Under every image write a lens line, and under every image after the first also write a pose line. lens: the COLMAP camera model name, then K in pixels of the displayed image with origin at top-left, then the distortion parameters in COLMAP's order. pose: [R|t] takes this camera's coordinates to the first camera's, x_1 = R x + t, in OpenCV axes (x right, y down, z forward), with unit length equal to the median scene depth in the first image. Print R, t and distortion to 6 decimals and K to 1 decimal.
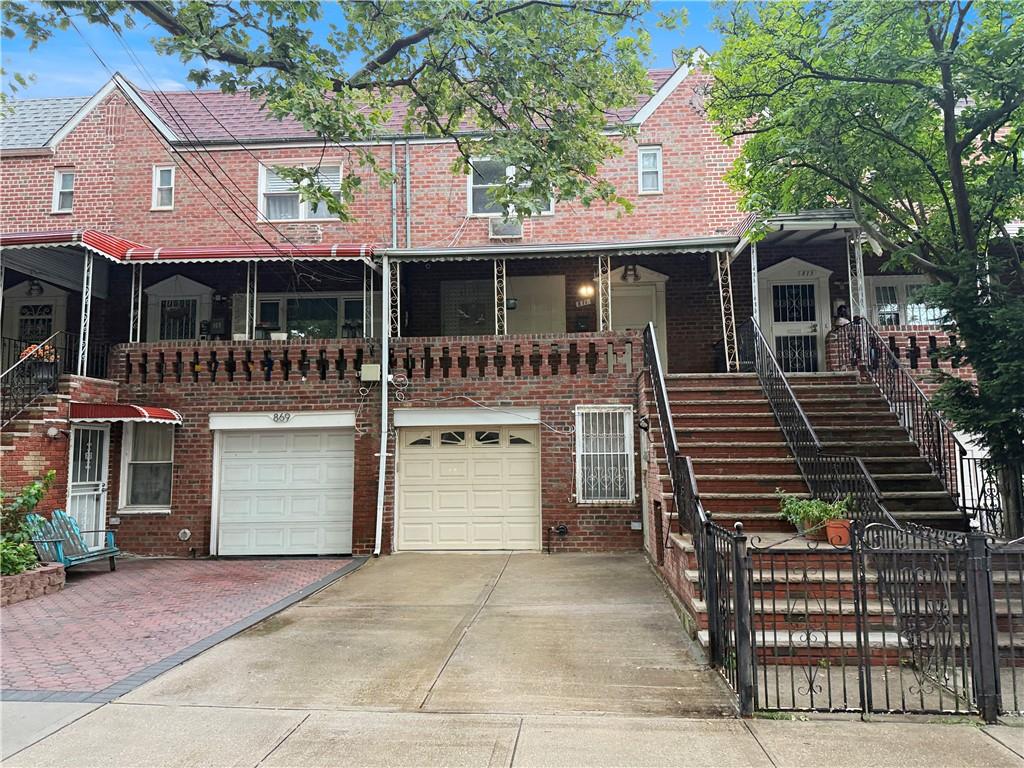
lens RADIAL K [[729.6, 0, 515.1], [0, 729.6, 380.1], [0, 0, 1]] dist [0.063921, -0.077127]
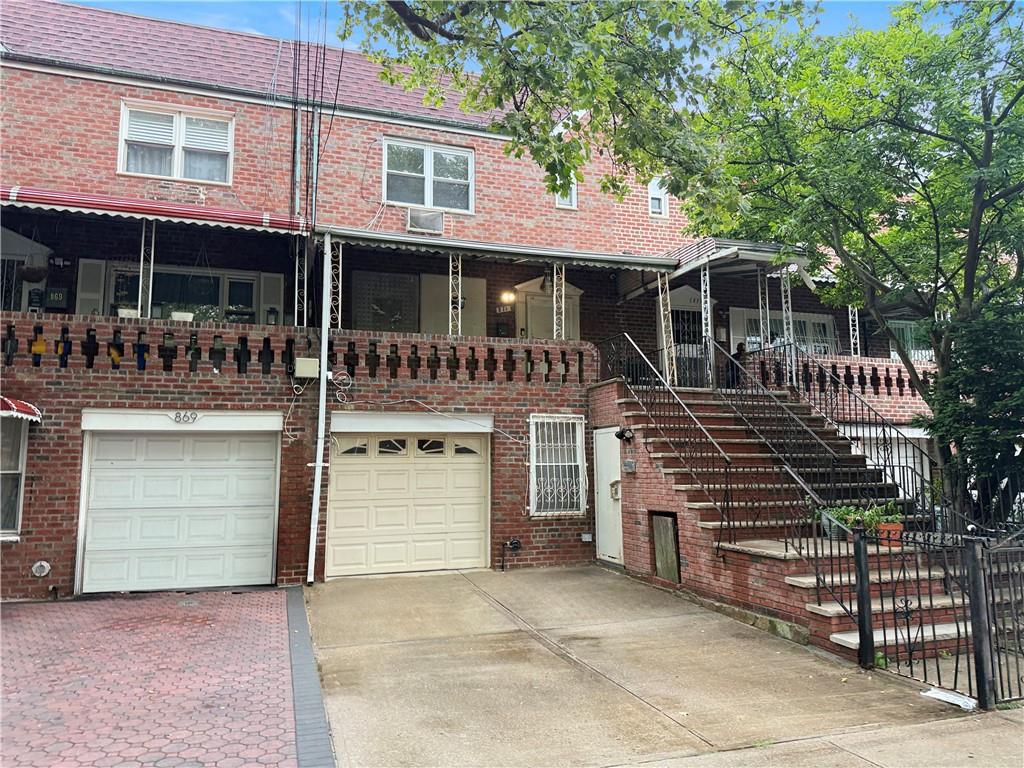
lens RADIAL K [[729.6, 0, 517.2], [0, 729.6, 381.7], [0, 0, 1]] dist [0.063921, -0.077127]
pose [[0.919874, 0.050461, 0.388954, -0.306480], [-0.042697, 0.998679, -0.028587, 0.019979], [-0.389883, 0.009690, 0.920814, 0.119672]]
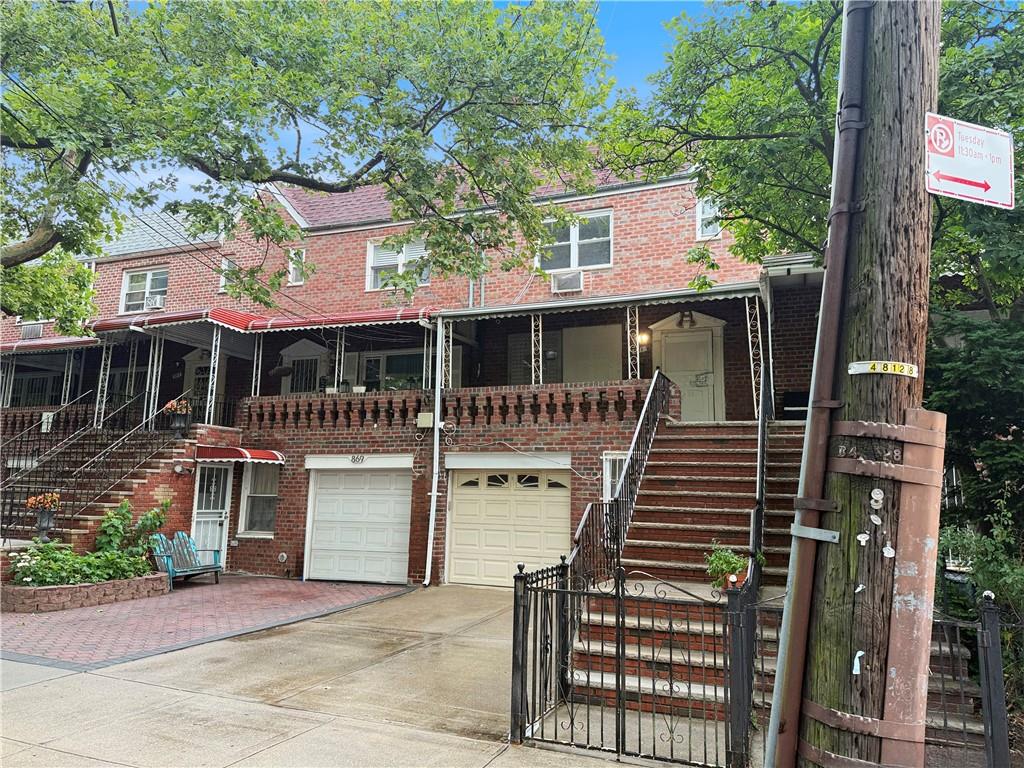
lens RADIAL K [[729.6, 0, 503.2], [0, 729.6, 378.0], [0, 0, 1]] dist [0.063921, -0.077127]
pose [[0.949804, -0.021100, -0.312132, 0.270950], [0.003061, 0.998302, -0.058171, -0.009596], [0.312829, 0.054295, 0.948256, -0.031915]]
